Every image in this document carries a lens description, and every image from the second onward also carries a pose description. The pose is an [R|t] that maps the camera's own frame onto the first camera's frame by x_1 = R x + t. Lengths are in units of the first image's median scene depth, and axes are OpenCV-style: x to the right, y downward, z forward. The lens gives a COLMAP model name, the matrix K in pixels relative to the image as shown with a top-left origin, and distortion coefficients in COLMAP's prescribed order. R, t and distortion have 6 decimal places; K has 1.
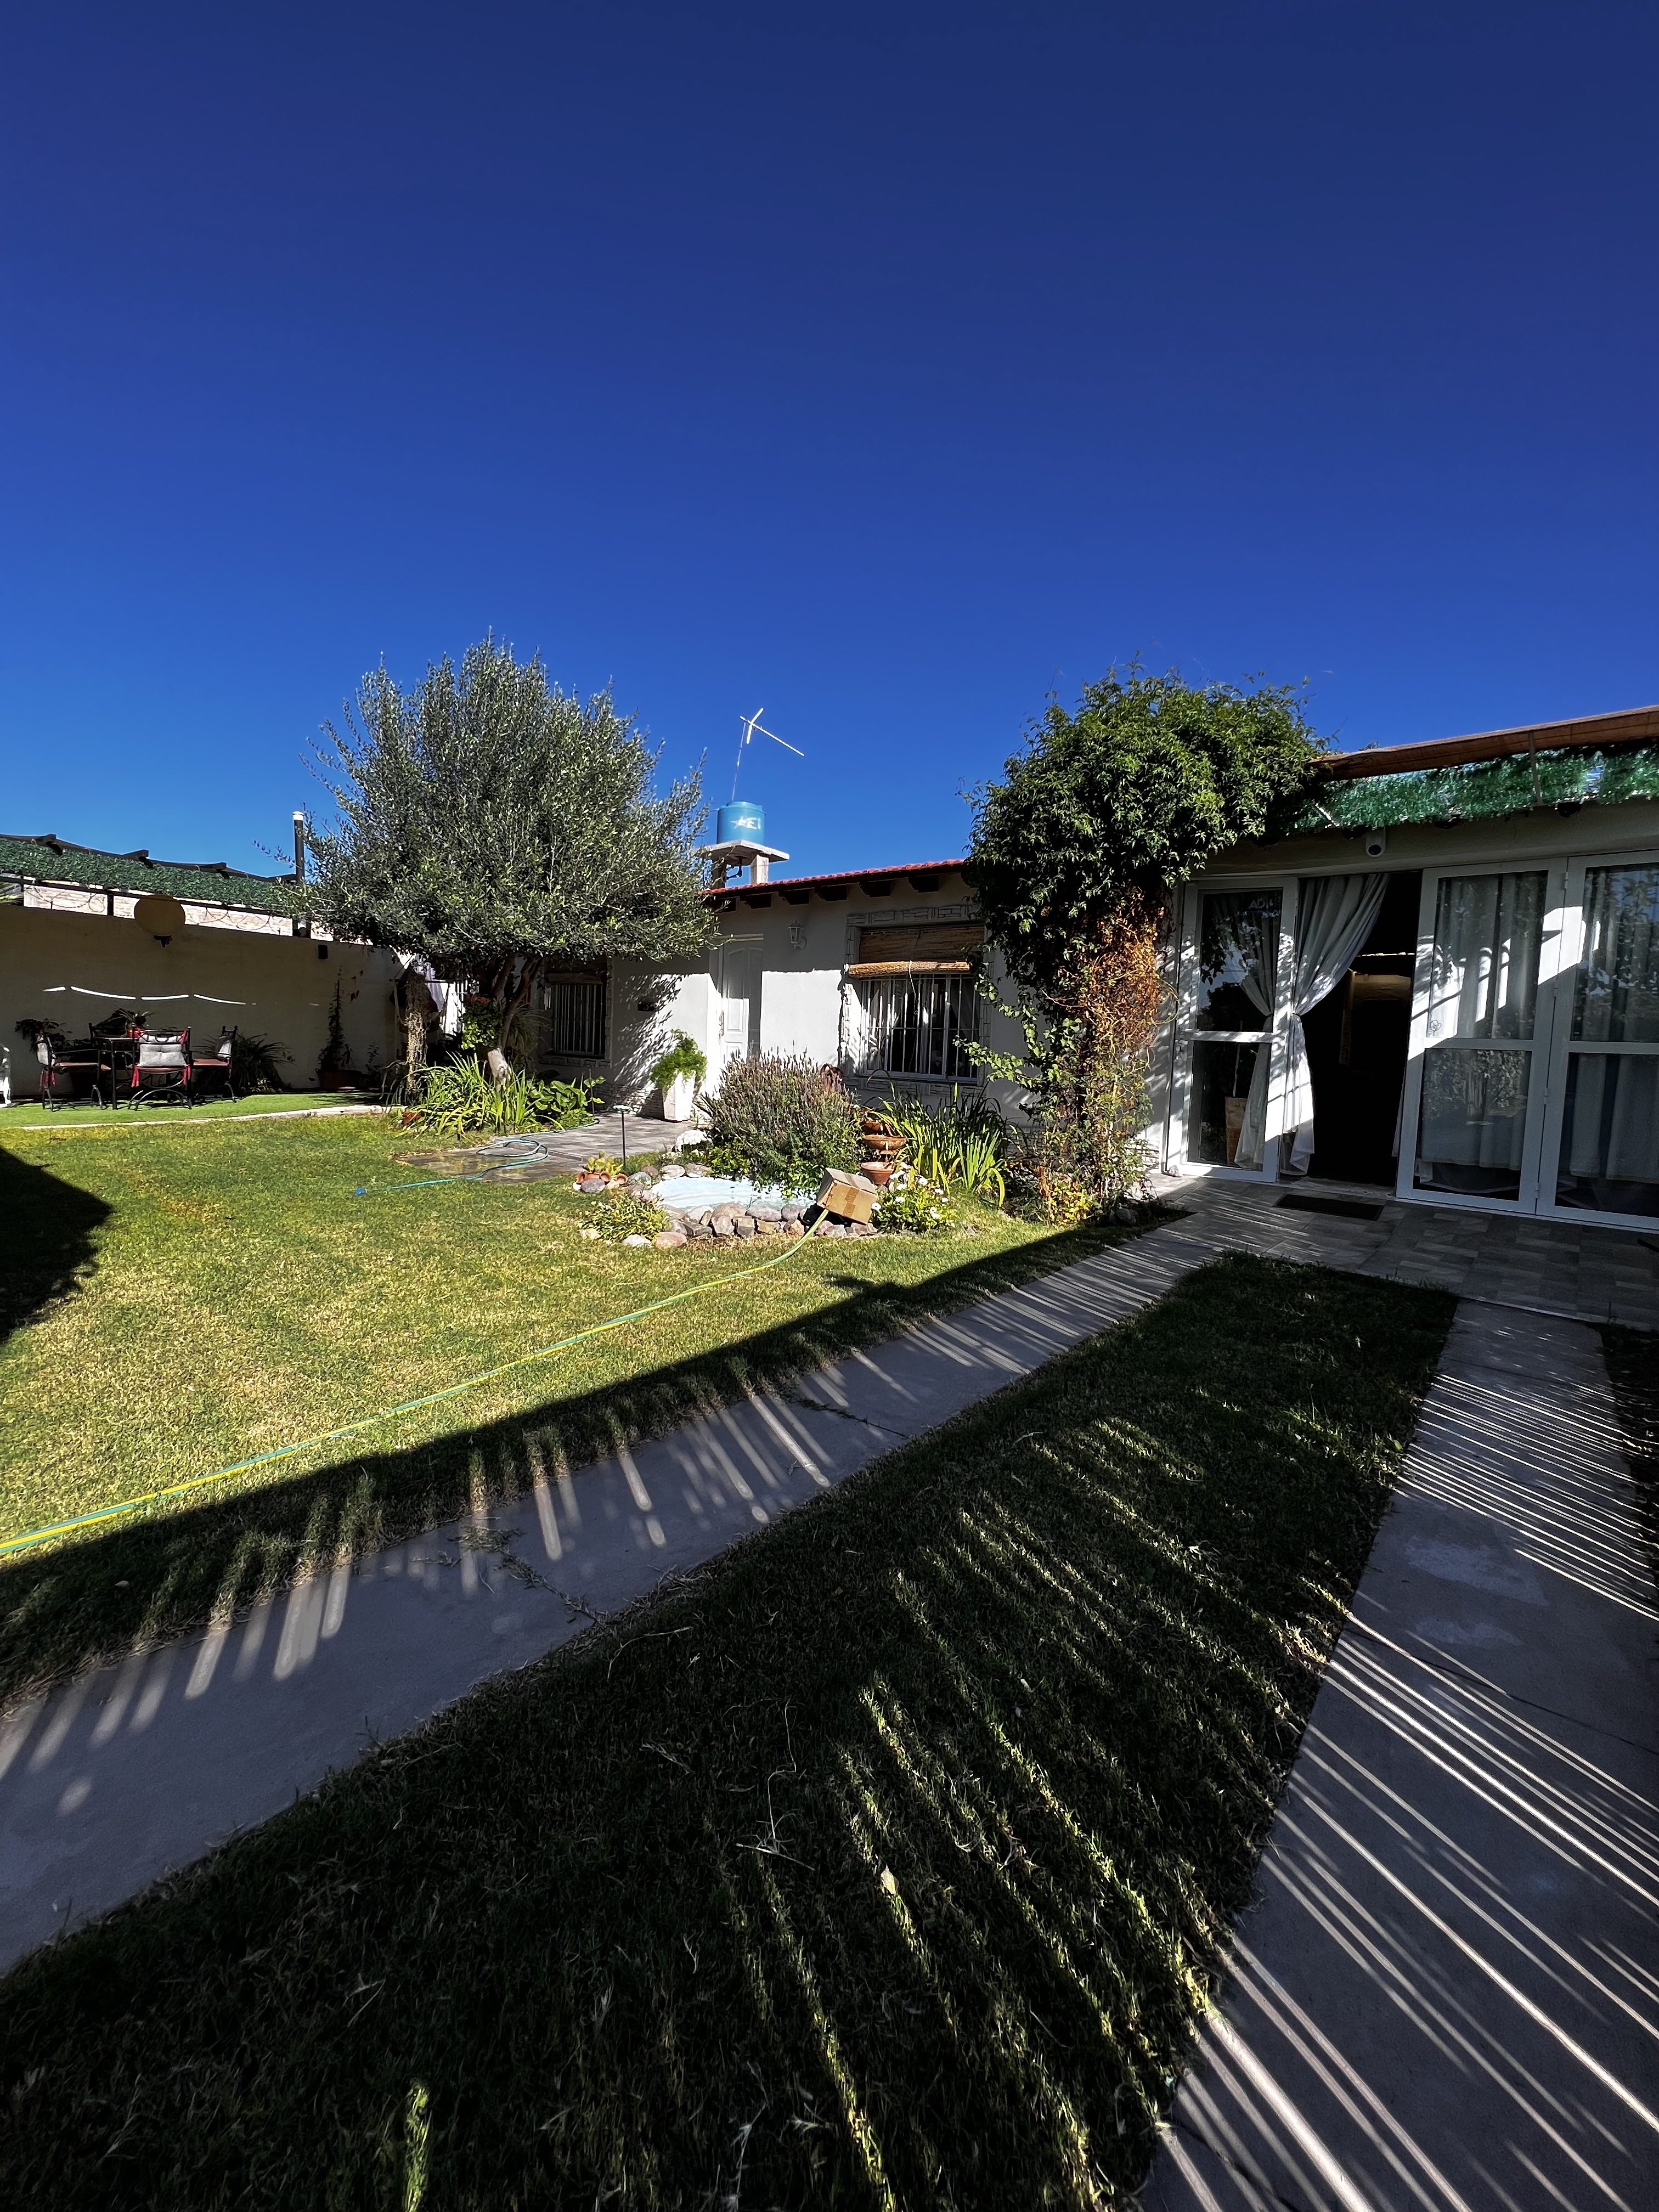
lens RADIAL K [[879.5, 0, 829.5], [0, 879.5, 1106.0], [0, 0, 1]] dist [-0.002950, -0.000313]
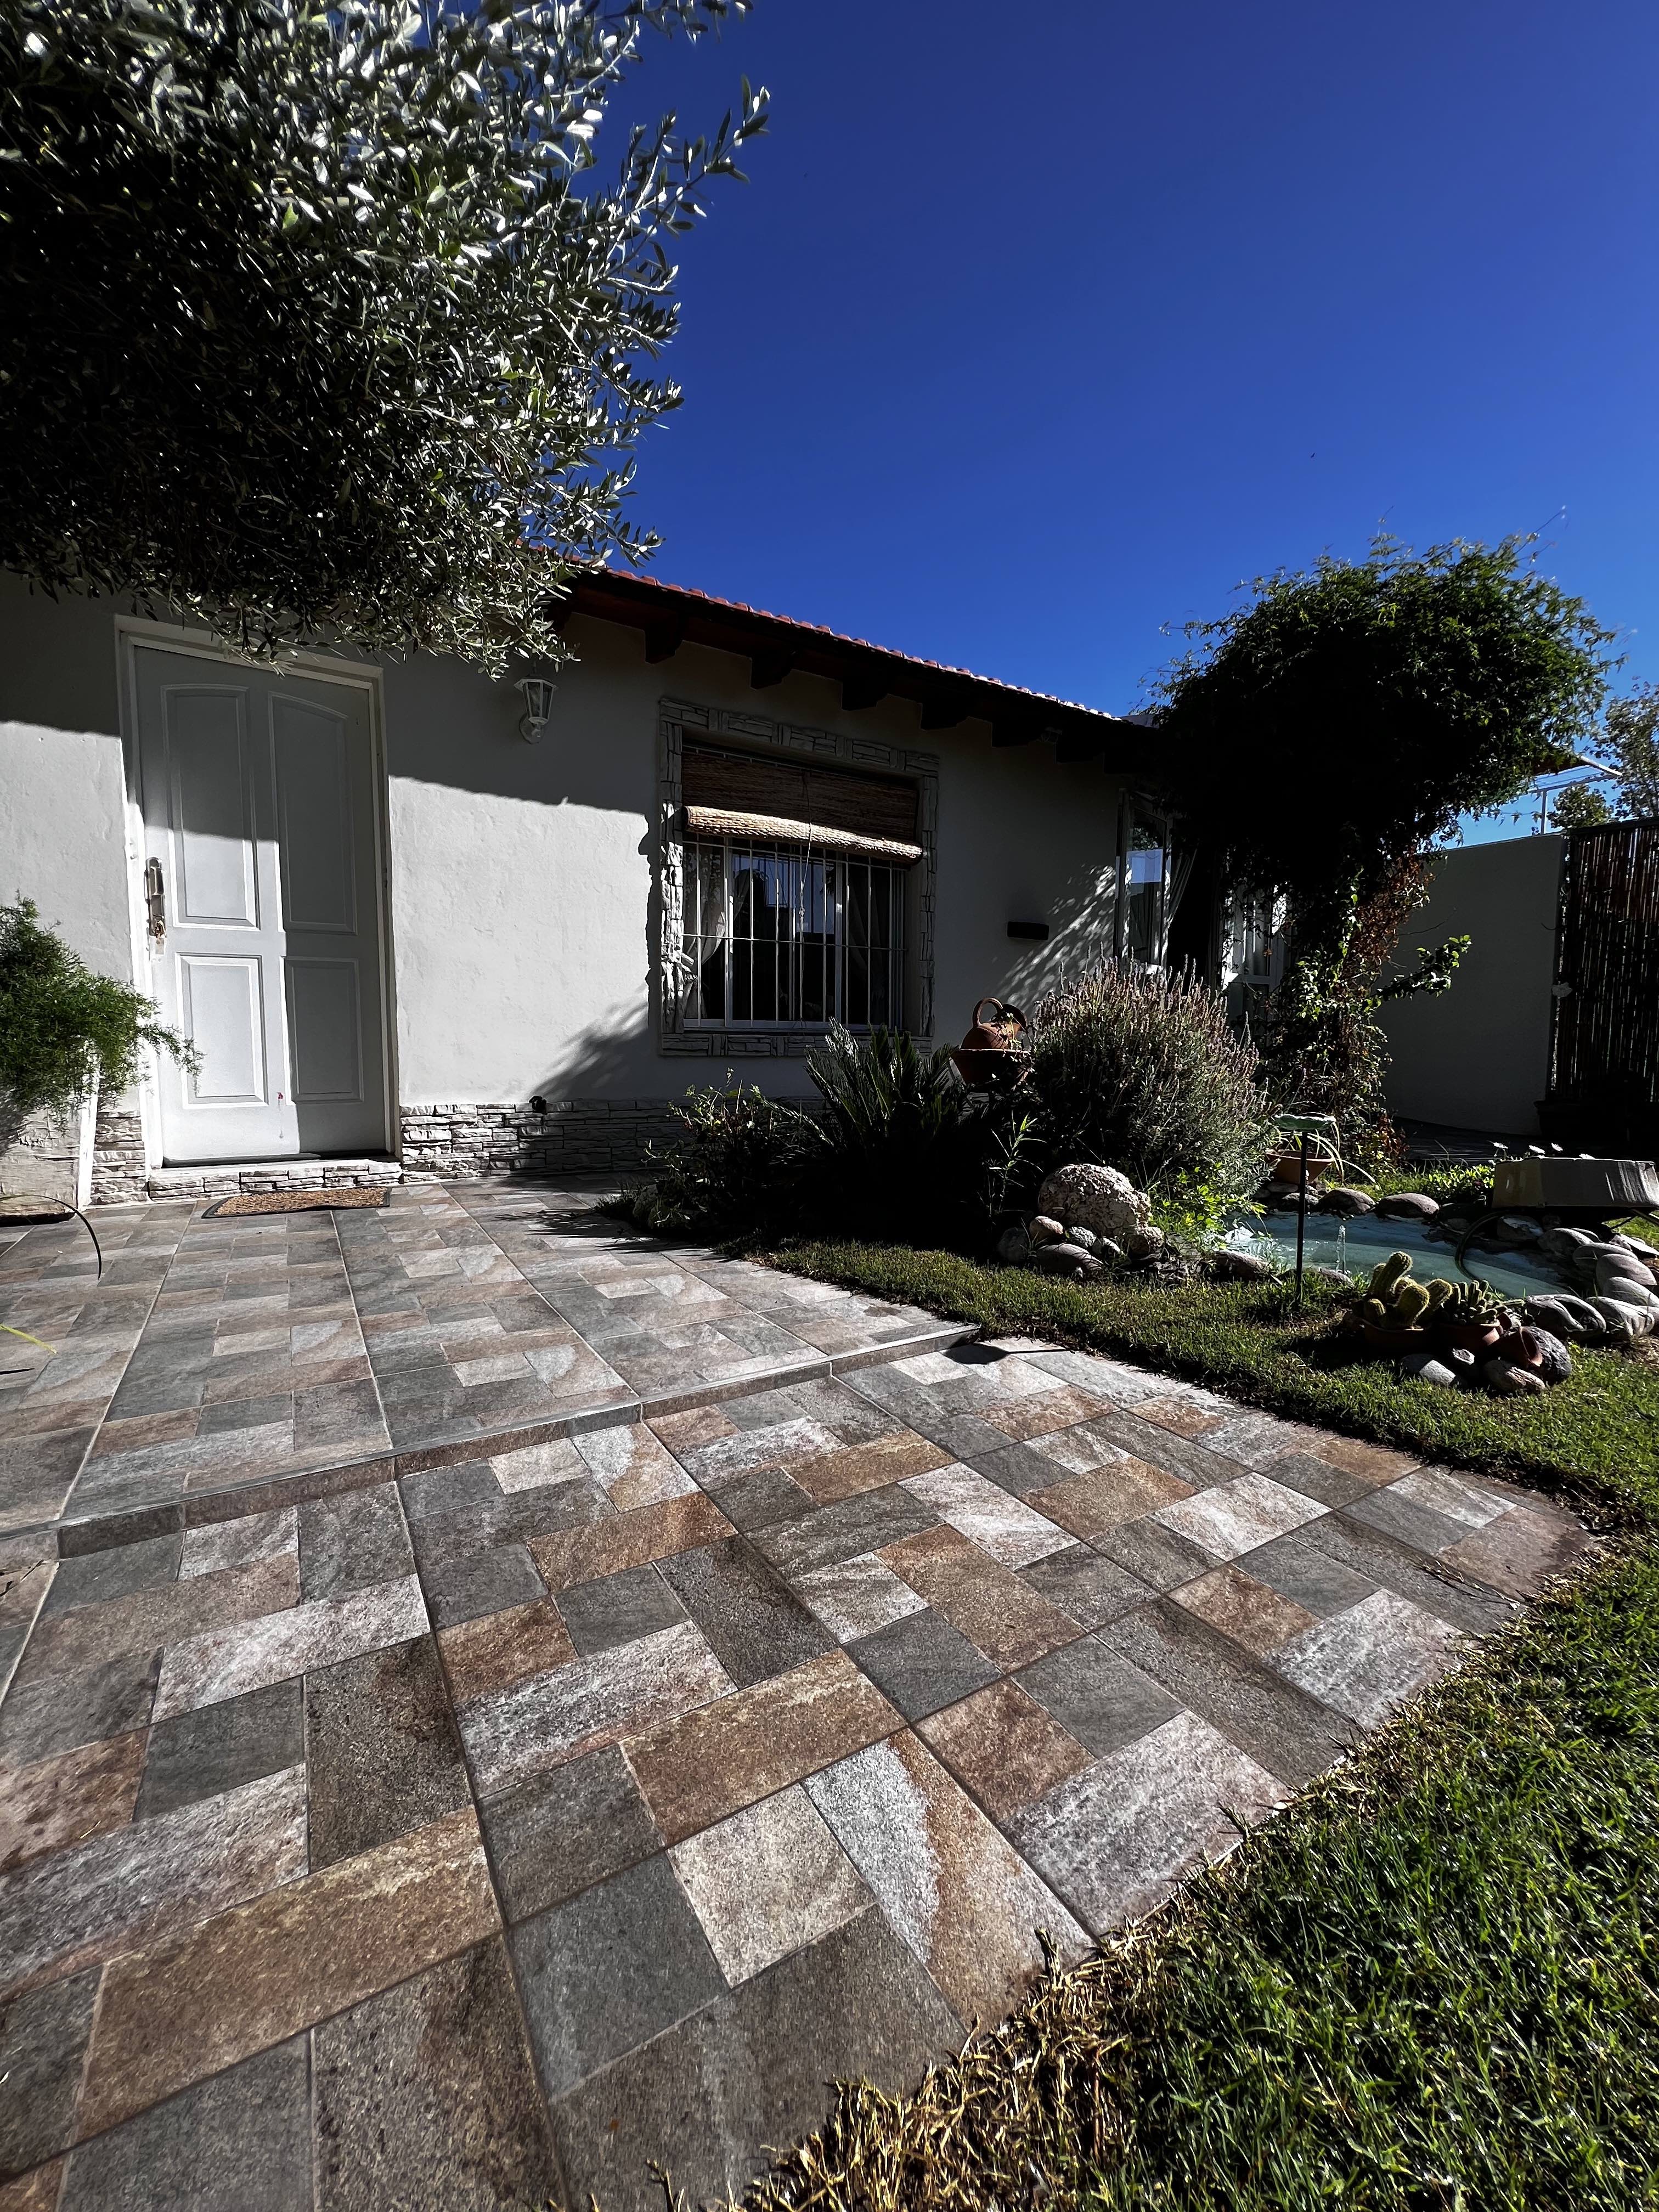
lens RADIAL K [[879.5, 0, 829.5], [0, 879.5, 1106.0], [0, 0, 1]] dist [-0.002950, -0.000313]
pose [[0.345585, -0.130613, 0.929253, -0.426668], [0.047227, 0.991432, 0.121789, -0.049523], [-0.937198, 0.001797, 0.348793, 0.748161]]
